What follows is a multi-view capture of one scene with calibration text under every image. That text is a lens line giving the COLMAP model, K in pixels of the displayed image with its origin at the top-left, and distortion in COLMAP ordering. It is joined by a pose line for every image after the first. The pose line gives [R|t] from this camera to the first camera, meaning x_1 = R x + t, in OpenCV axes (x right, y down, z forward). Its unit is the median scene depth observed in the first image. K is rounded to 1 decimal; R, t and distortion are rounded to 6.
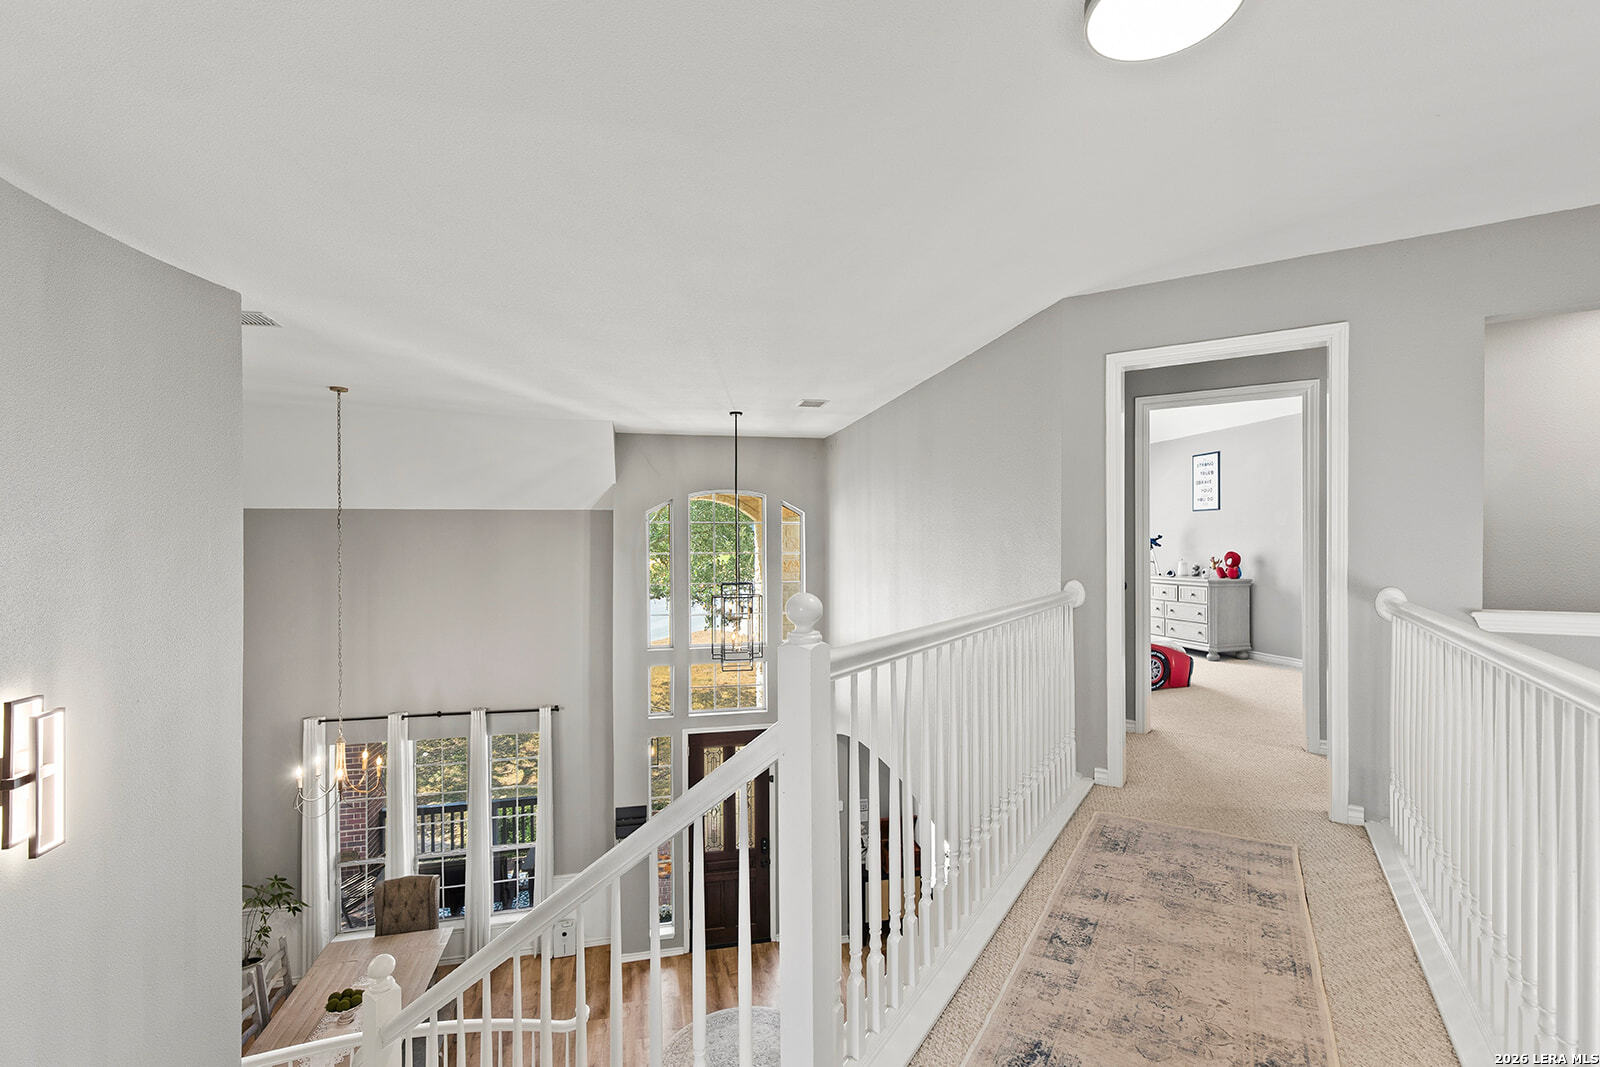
lens RADIAL K [[730.2, 0, 798.4], [0, 730.2, 541.2], [0, 0, 1]] dist [0.007816, -0.000890]
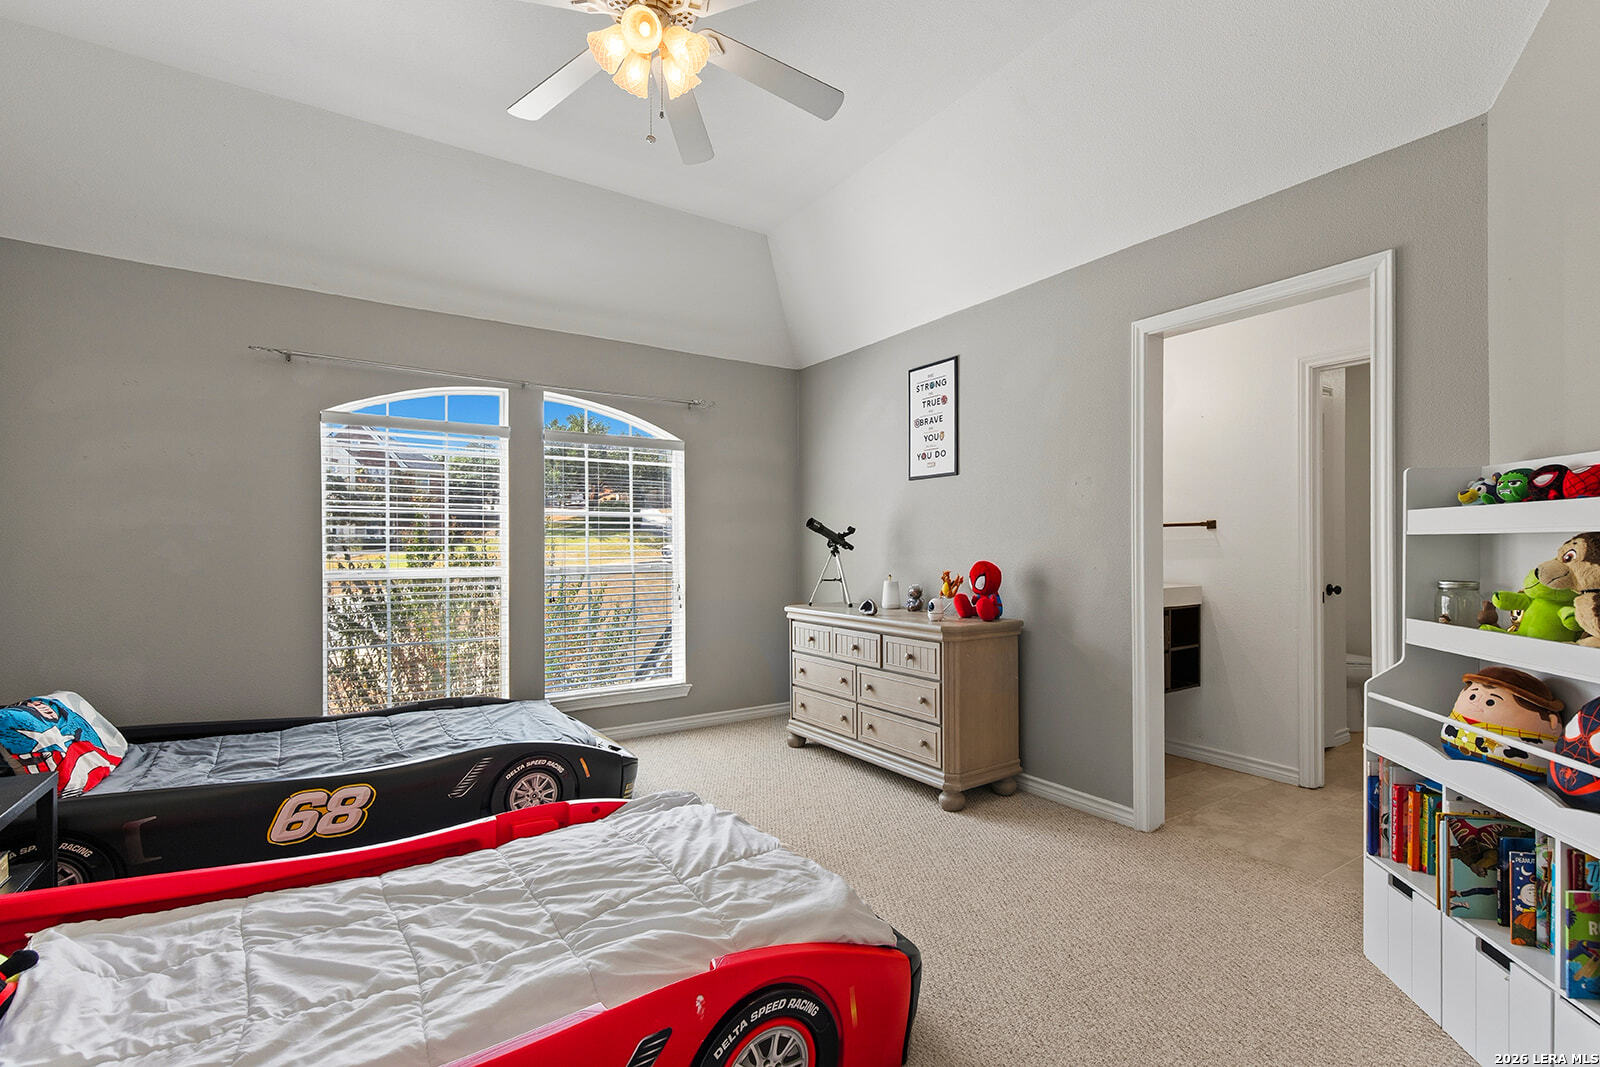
lens RADIAL K [[730.2, 0, 802.0], [0, 730.2, 538.7], [0, 0, 1]] dist [0.007816, -0.000890]
pose [[0.937124, 0.001178, 0.348996, 0.310576], [0.000389, 0.999990, -0.004417, 0.001968], [-0.348998, 0.004275, 0.937114, 0.584922]]
